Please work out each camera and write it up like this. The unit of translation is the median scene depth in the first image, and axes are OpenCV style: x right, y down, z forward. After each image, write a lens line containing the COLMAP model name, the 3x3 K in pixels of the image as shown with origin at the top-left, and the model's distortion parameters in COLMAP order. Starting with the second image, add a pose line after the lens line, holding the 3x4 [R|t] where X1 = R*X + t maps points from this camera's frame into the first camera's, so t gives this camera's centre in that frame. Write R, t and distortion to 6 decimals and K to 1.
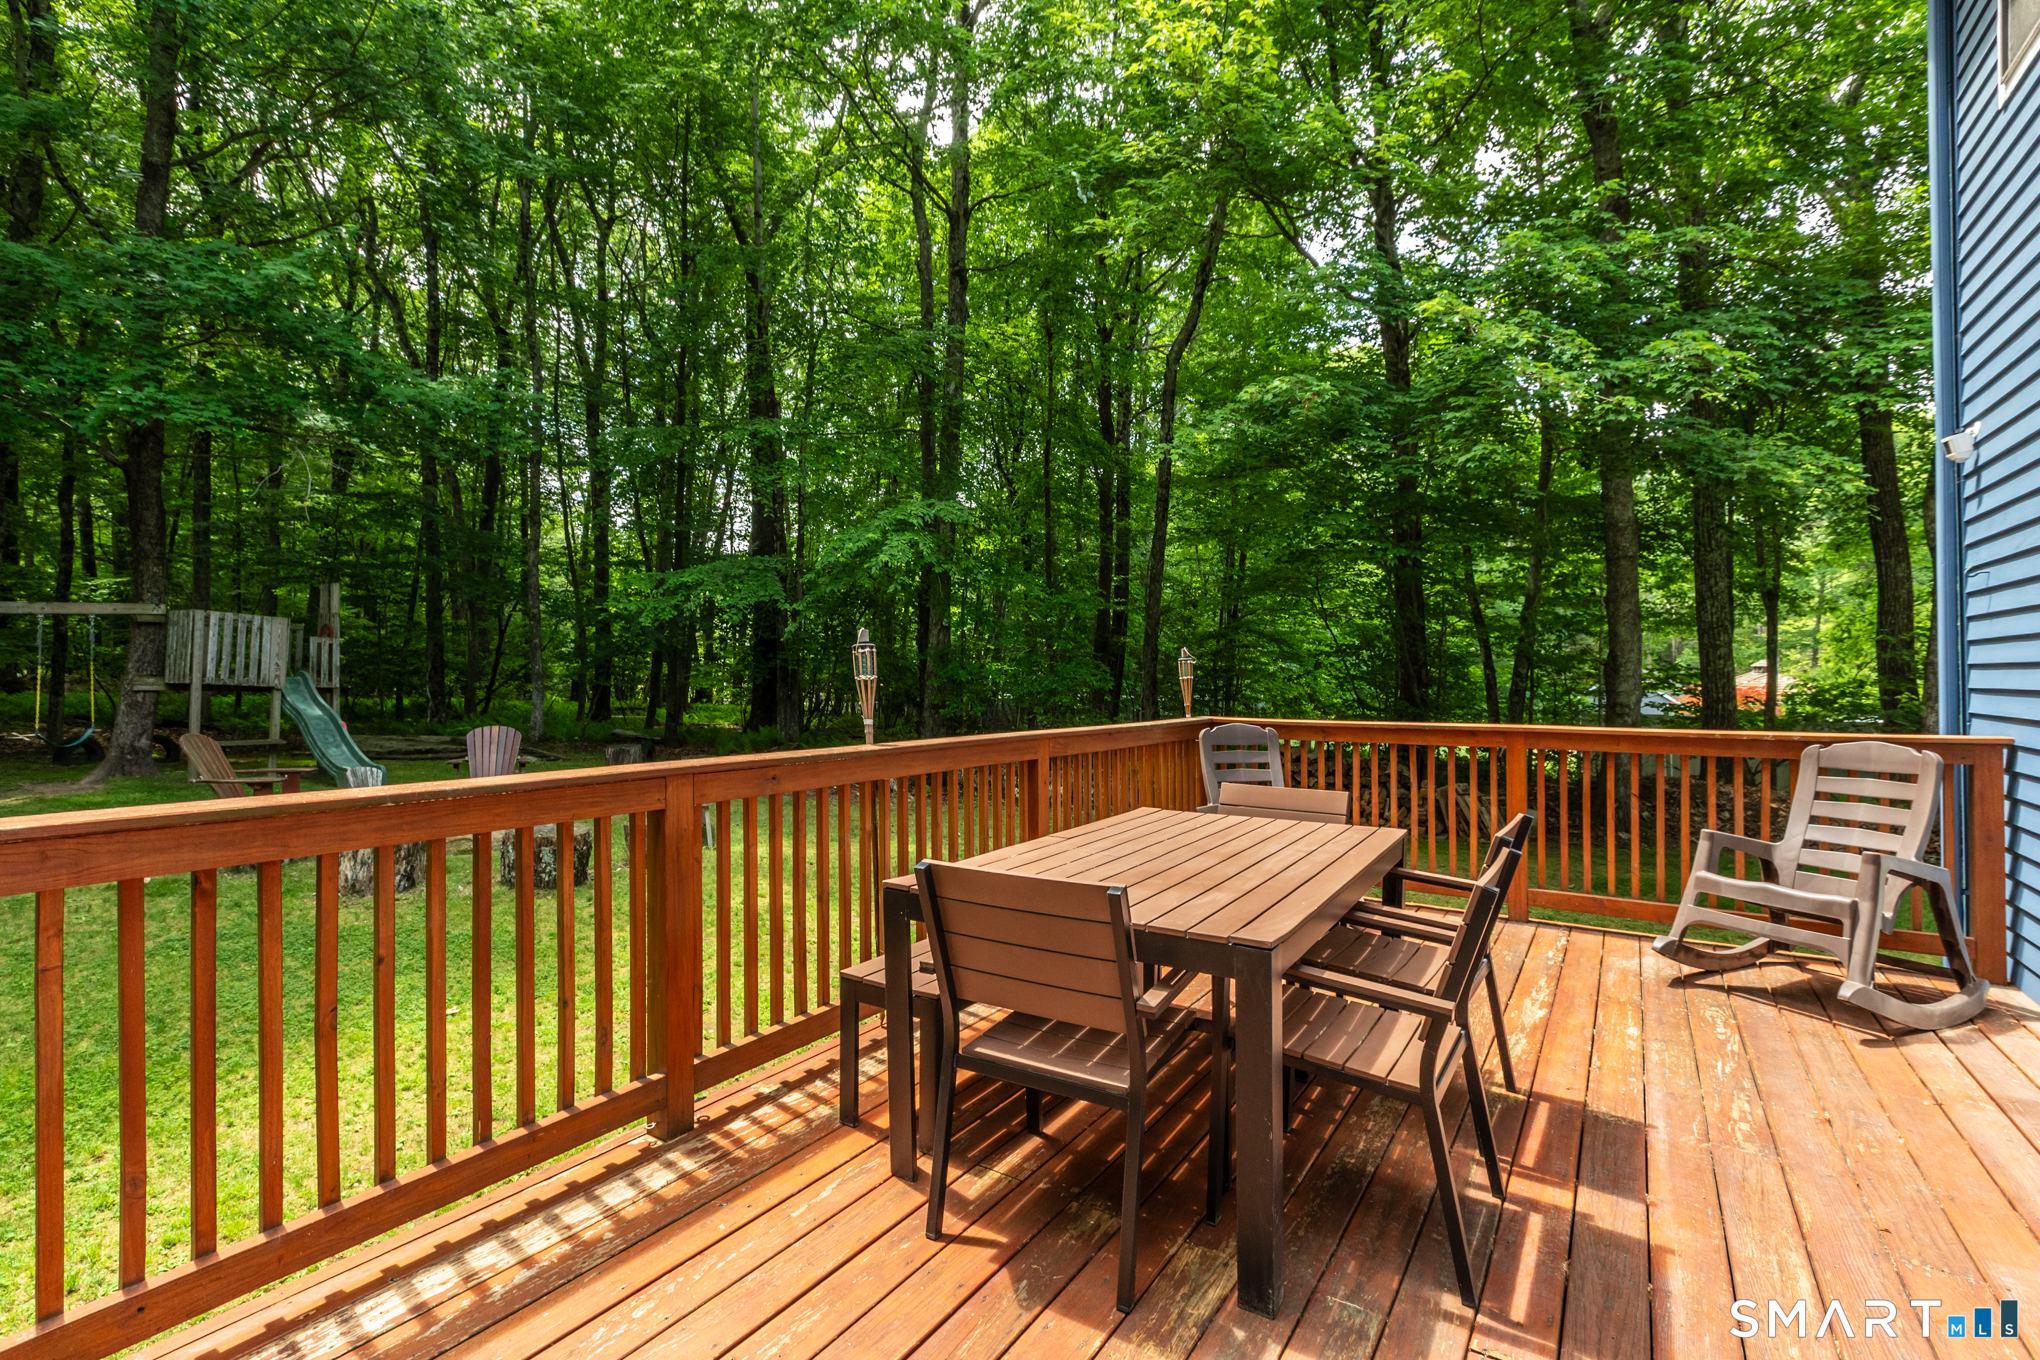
lens RADIAL K [[909.5, 0, 1033.2], [0, 909.5, 677.3], [0, 0, 1]] dist [0.001377, 0.000337]
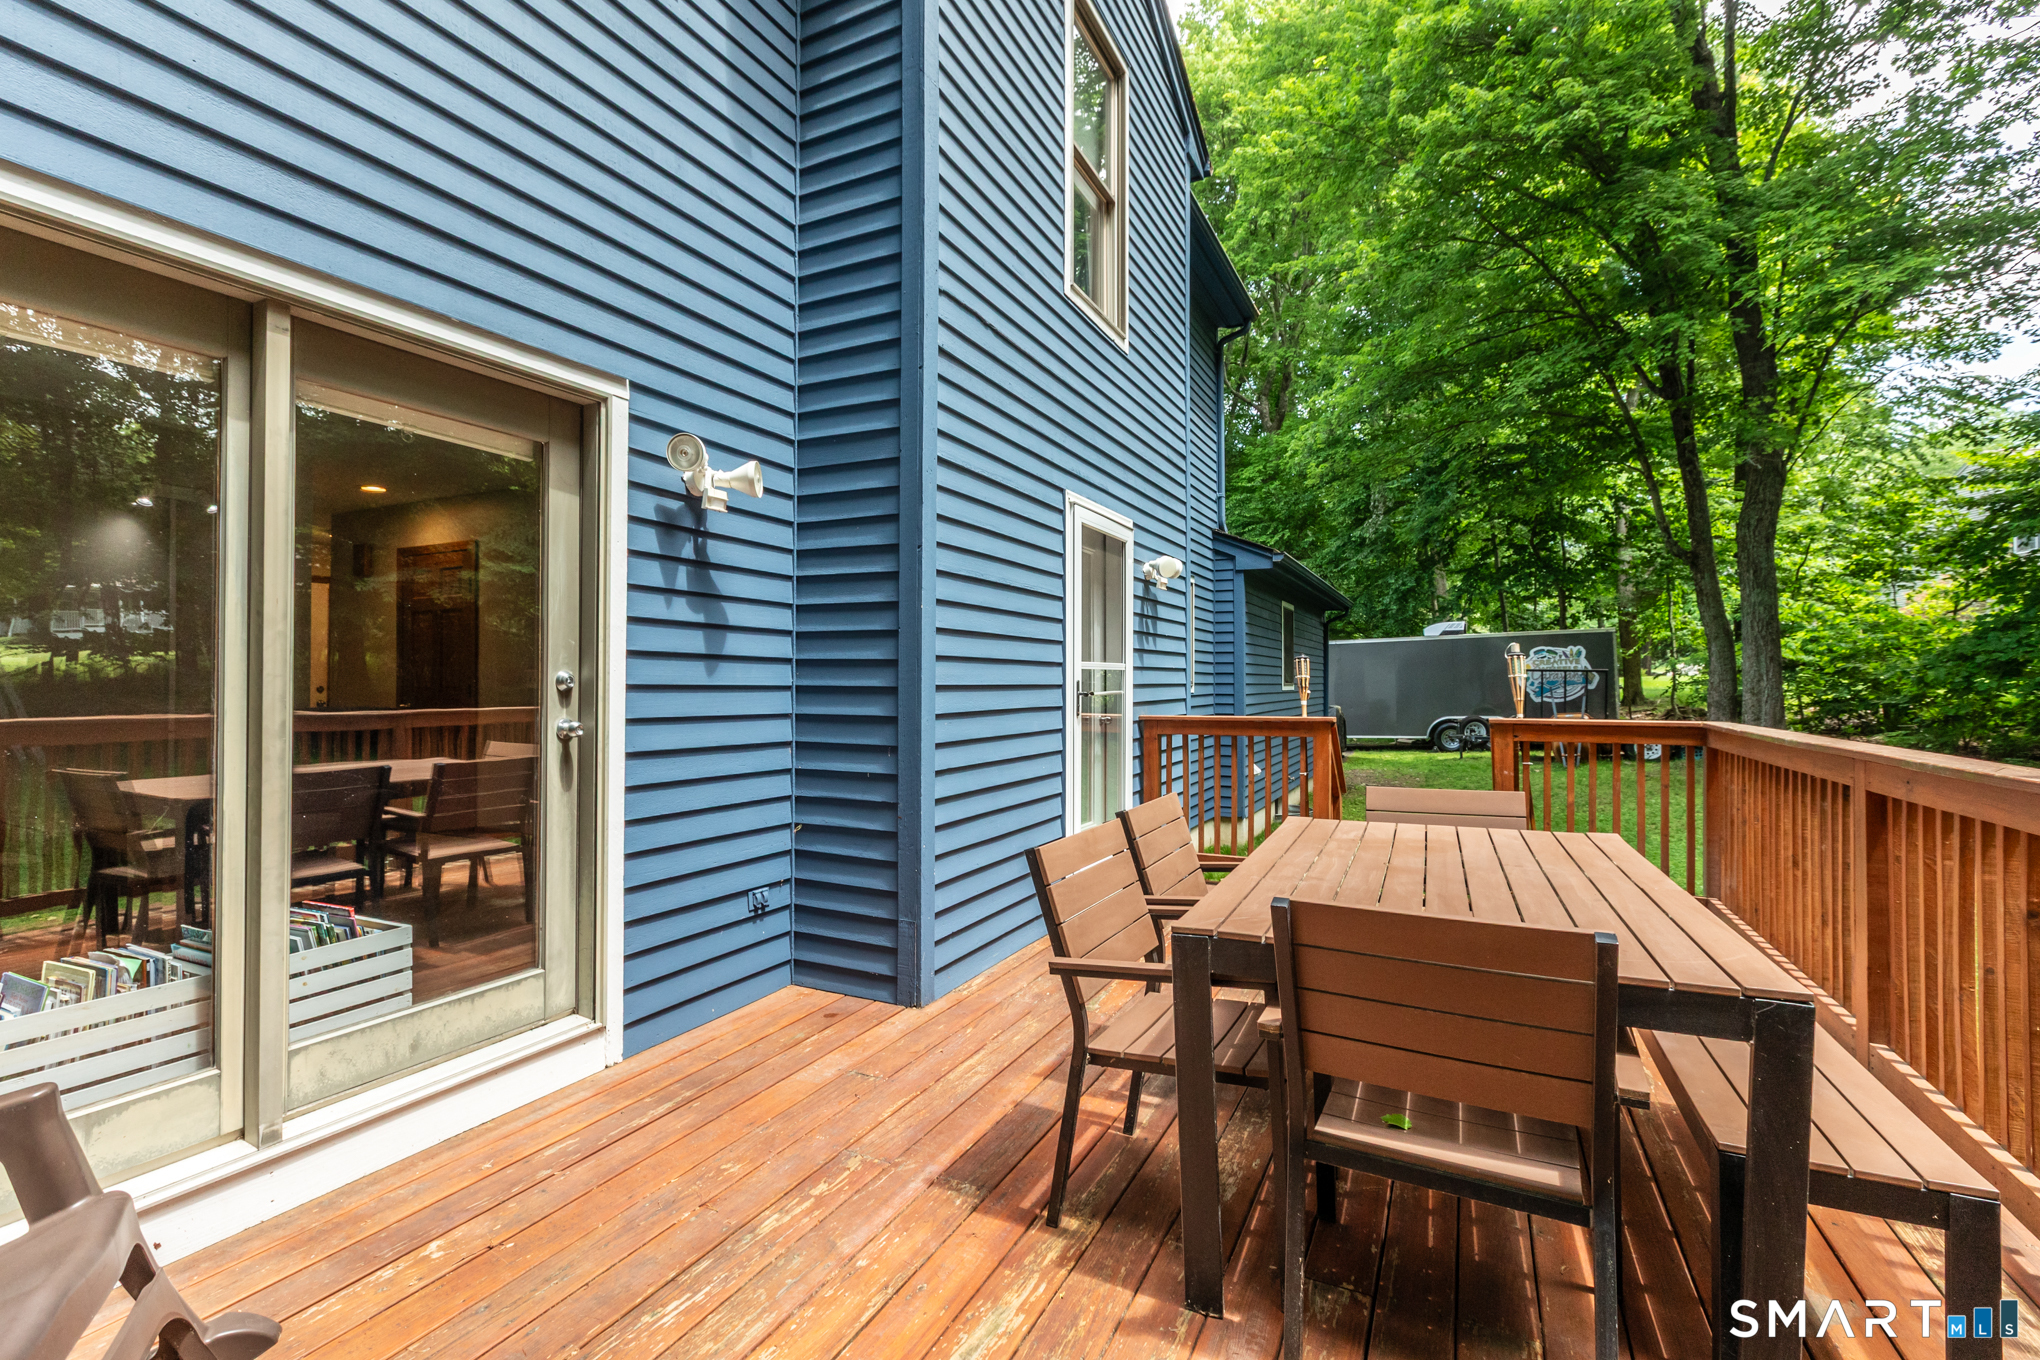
lens RADIAL K [[909.5, 0, 1009.9], [0, 909.5, 678.9], [0, 0, 1]] dist [0.001377, 0.000337]
pose [[-0.994215, -0.002400, -0.107379, 0.705154], [-0.001577, 0.999969, -0.007750, 0.014674], [0.107394, -0.007536, -0.994188, 1.910443]]
